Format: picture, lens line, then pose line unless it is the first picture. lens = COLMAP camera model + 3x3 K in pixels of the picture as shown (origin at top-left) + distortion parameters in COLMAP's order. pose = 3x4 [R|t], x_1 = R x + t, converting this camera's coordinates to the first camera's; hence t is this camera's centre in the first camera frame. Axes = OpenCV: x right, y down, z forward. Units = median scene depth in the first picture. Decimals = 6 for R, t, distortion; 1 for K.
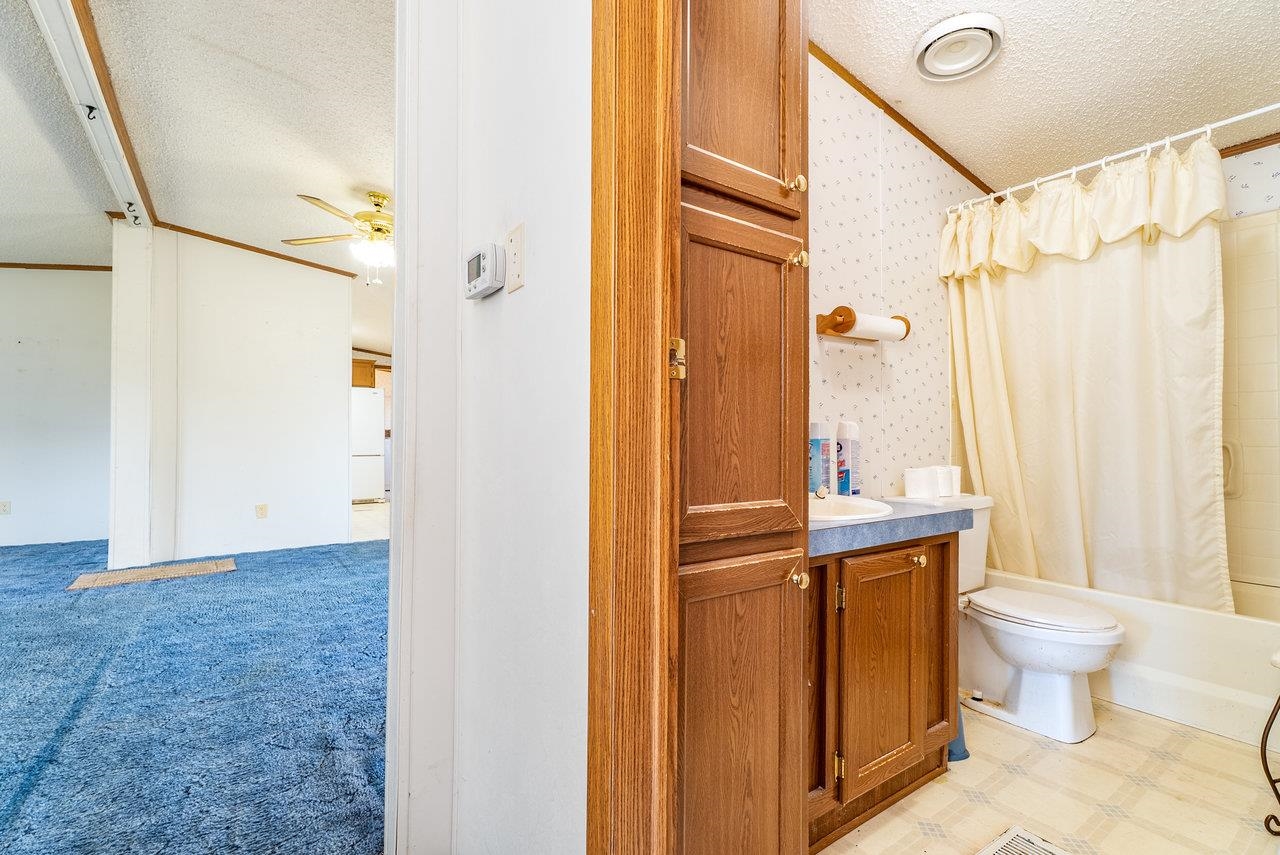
lens RADIAL K [[578.1, 0, 633.2], [0, 578.1, 433.7], [0, 0, 1]] dist [0.003738, -0.000483]
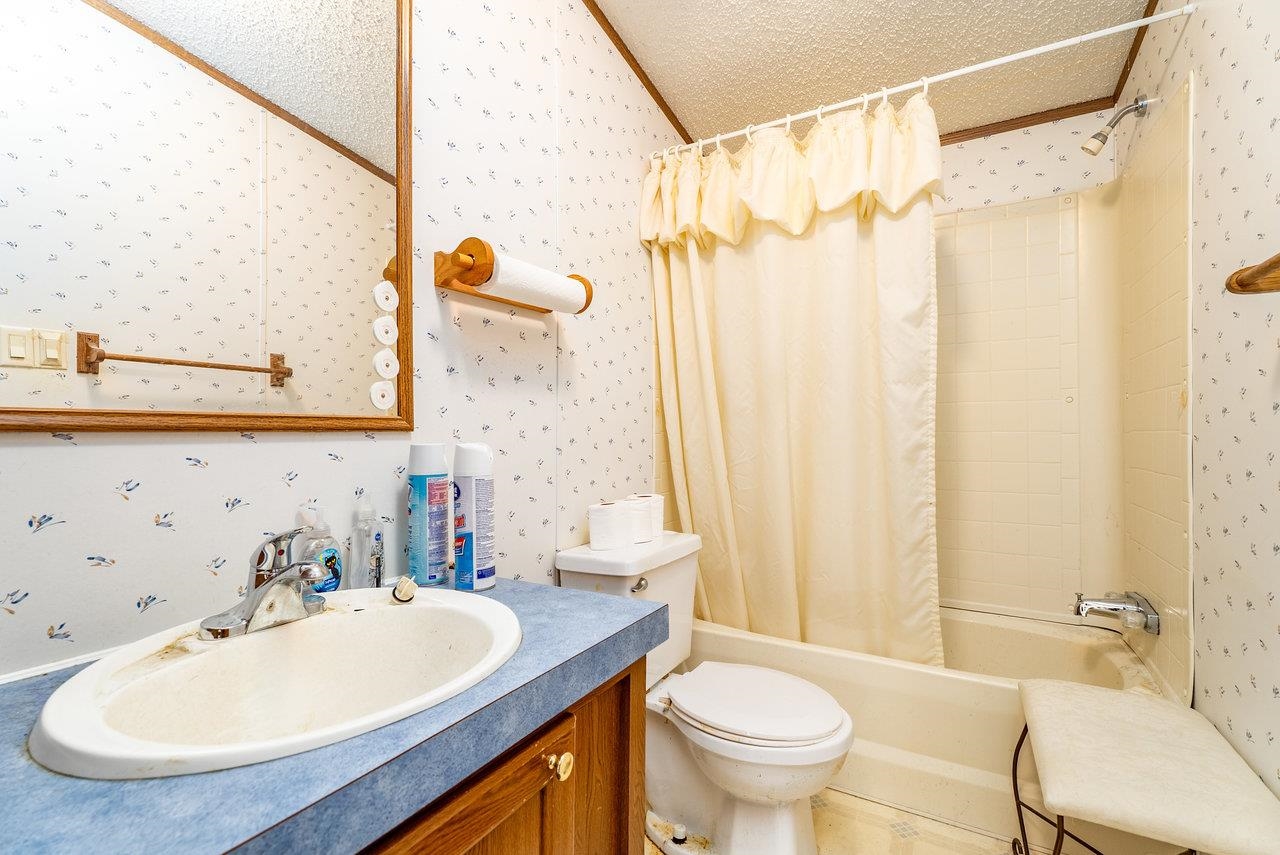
lens RADIAL K [[578.1, 0, 633.2], [0, 578.1, 433.7], [0, 0, 1]] dist [0.003738, -0.000483]
pose [[0.906486, -0.001546, 0.422232, 0.246740], [-0.001748, 0.999971, 0.007414, -0.031142], [-0.422232, -0.007459, 0.906457, 0.391491]]
